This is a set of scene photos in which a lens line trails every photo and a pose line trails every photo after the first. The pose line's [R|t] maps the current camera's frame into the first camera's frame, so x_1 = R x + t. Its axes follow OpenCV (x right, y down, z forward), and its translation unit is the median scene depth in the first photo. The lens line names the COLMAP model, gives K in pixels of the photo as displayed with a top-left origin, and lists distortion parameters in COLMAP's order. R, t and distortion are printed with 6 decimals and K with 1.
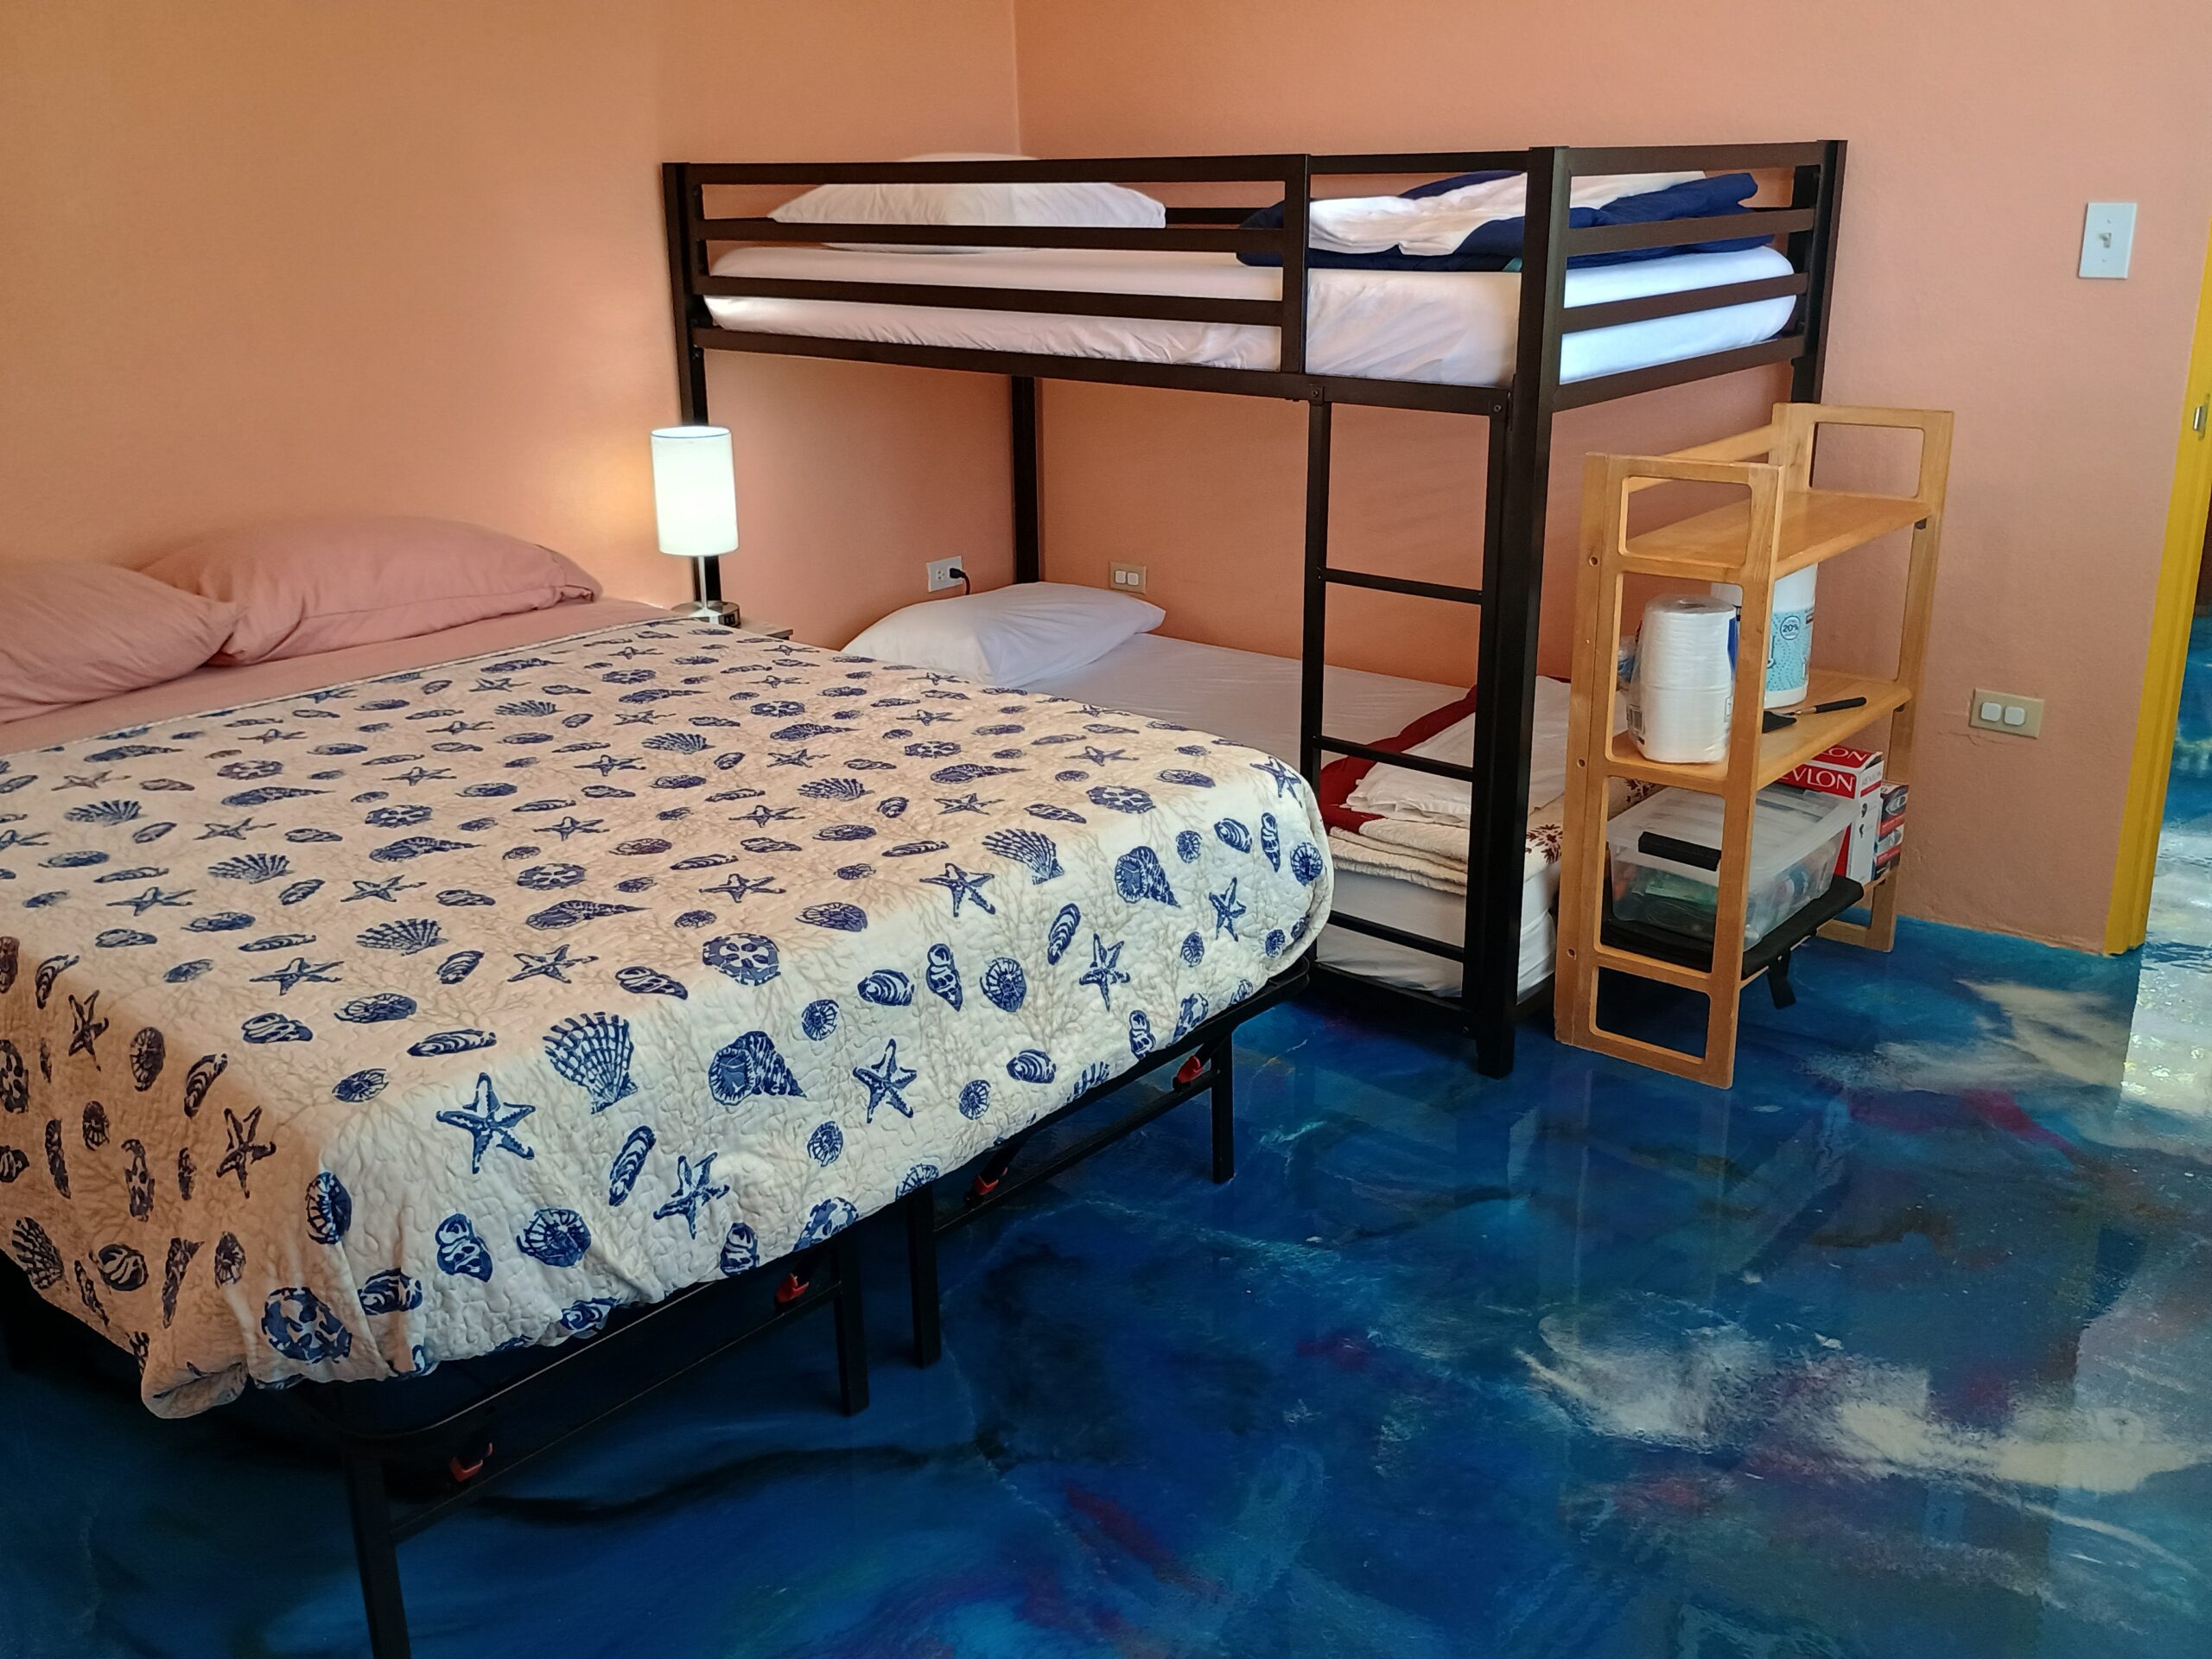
lens RADIAL K [[1931.8, 0, 1114.6], [0, 1931.8, 816.7], [0, 0, 1]] dist [0.046896, -0.070204]
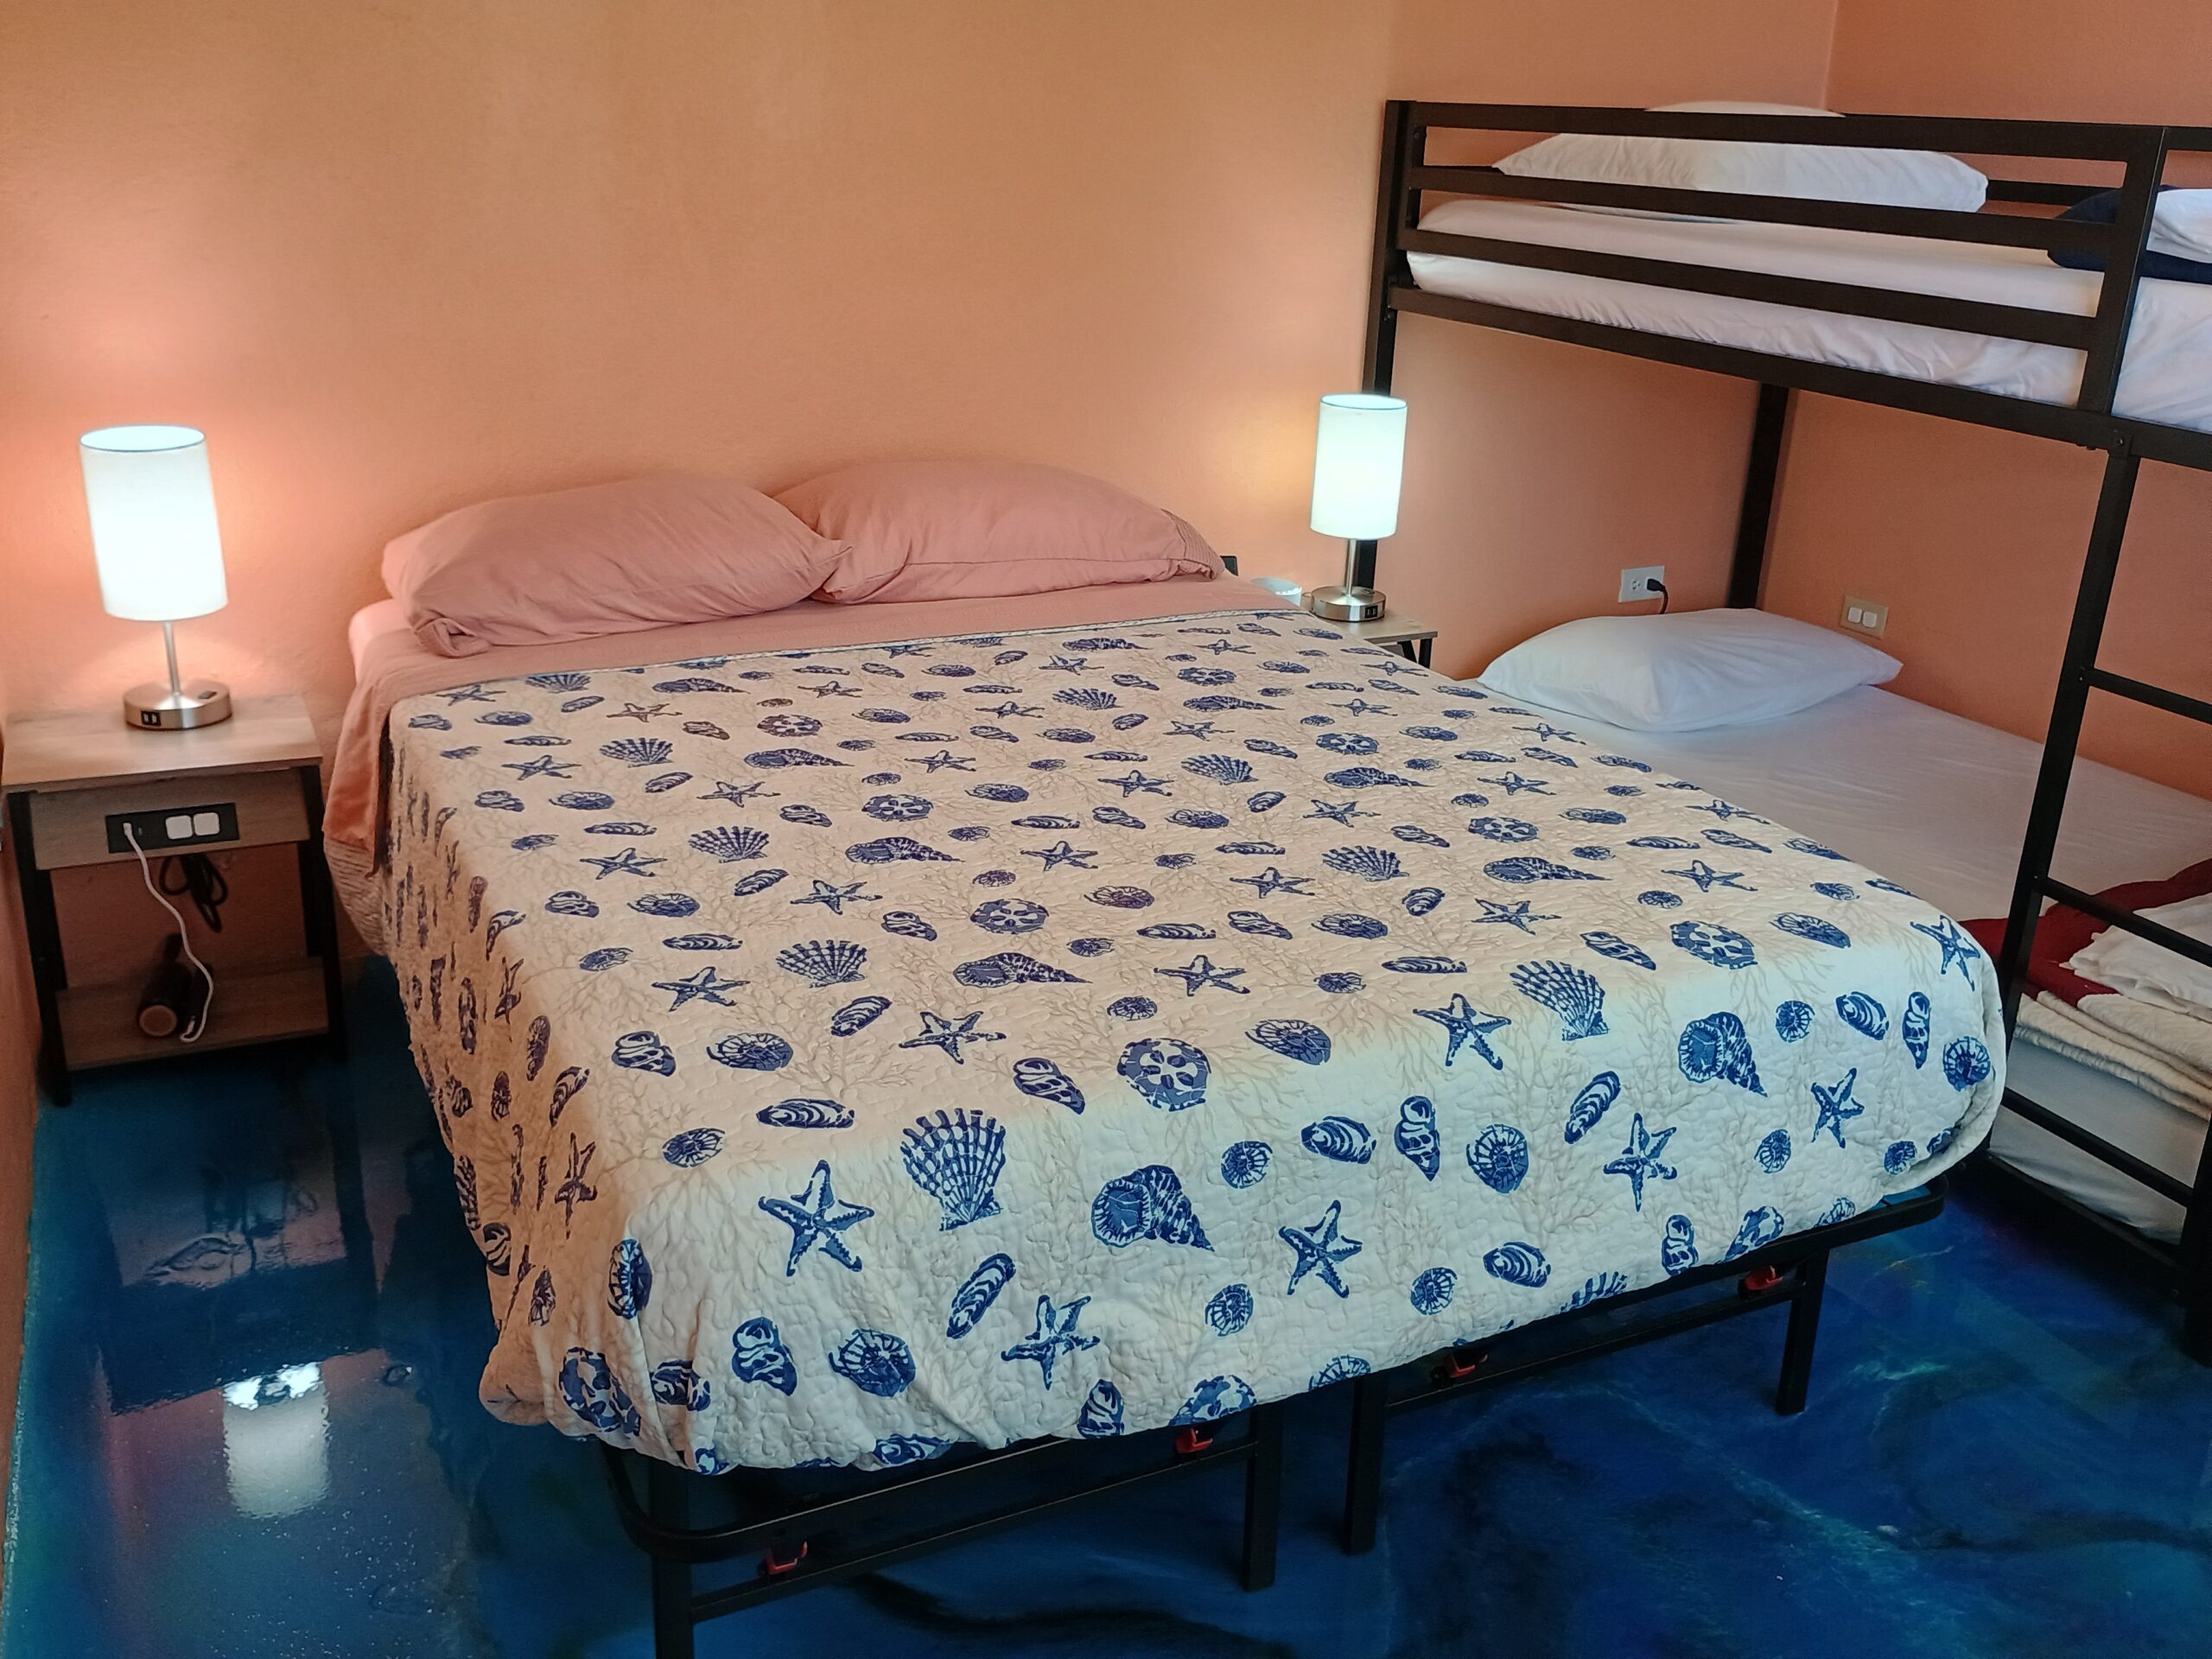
lens RADIAL K [[1931.8, 0, 1114.6], [0, 1931.8, 816.7], [0, 0, 1]] dist [0.046896, -0.070204]
pose [[0.915004, 0.179499, -0.361313, 0.054525], [-0.168219, 0.983752, 0.062721, -0.066564], [0.366701, 0.003390, 0.930333, 0.171642]]
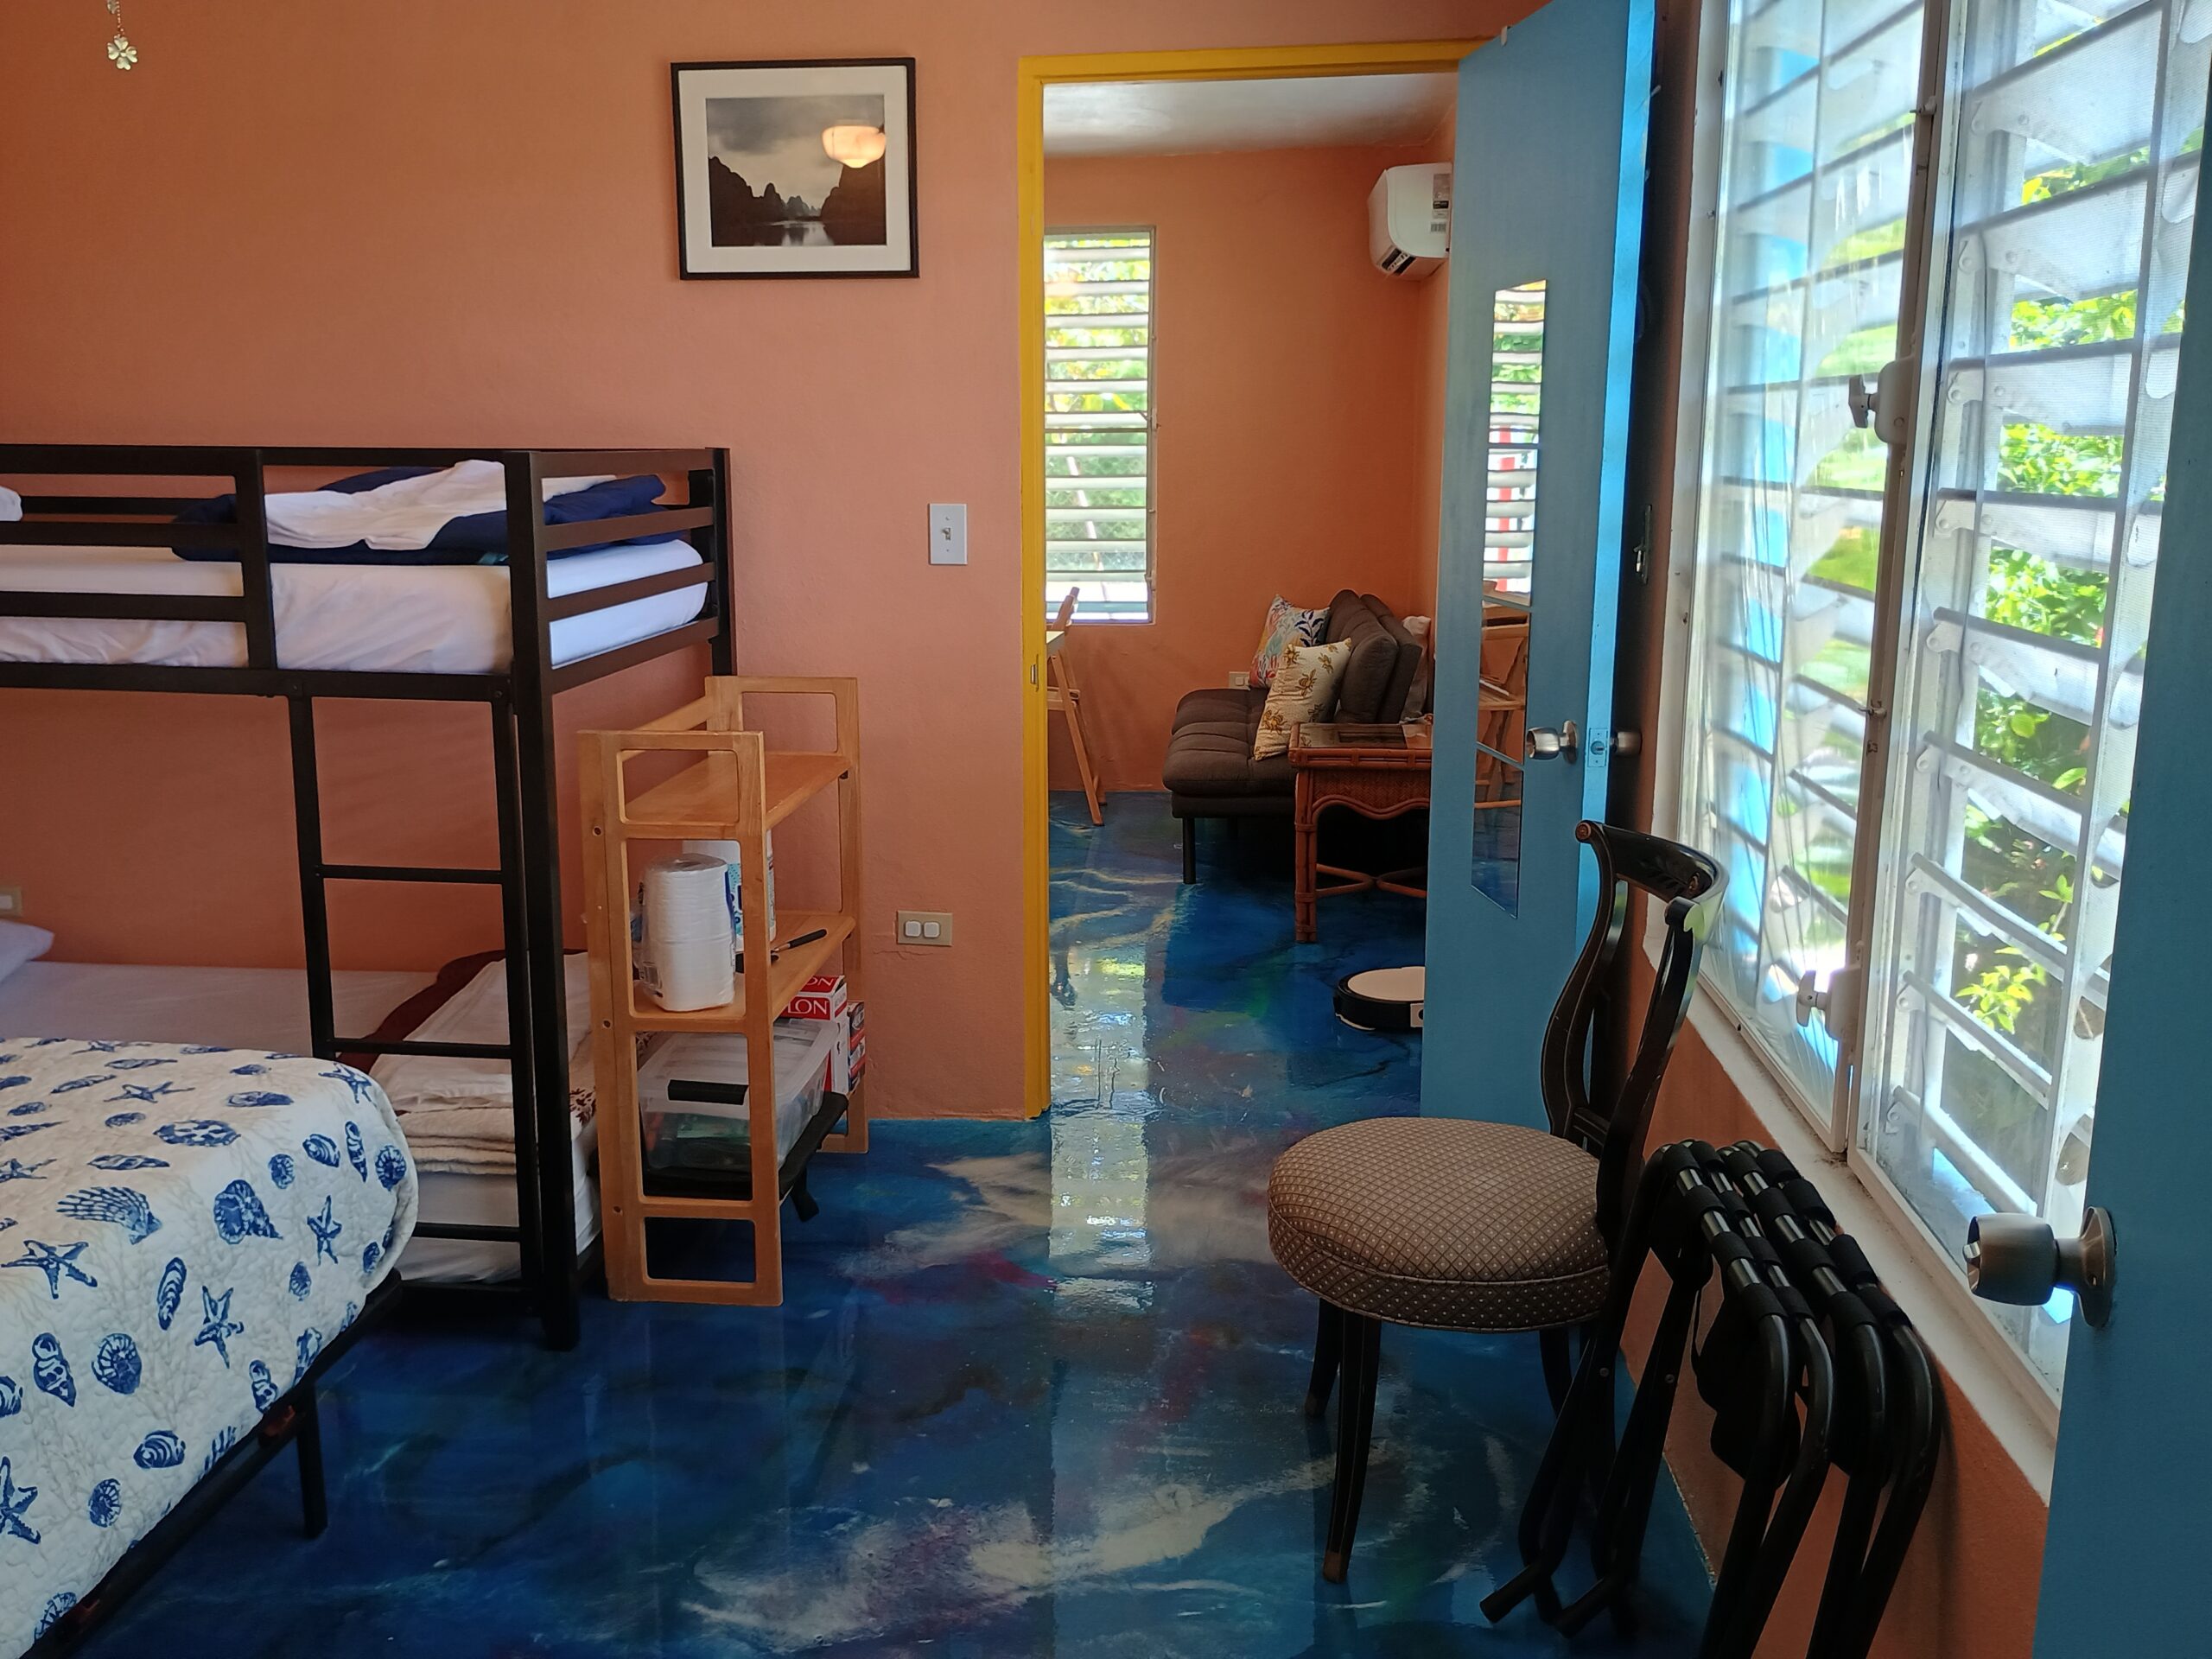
lens RADIAL K [[1900.5, 0, 1142.4], [0, 1900.5, 839.9], [0, 0, 1]] dist [0.033972, -0.070440]
pose [[0.804322, -0.096157, 0.586361, -0.147849], [0.167015, 0.983621, -0.067795, -0.009778], [-0.570238, 0.152460, 0.807208, -0.001995]]
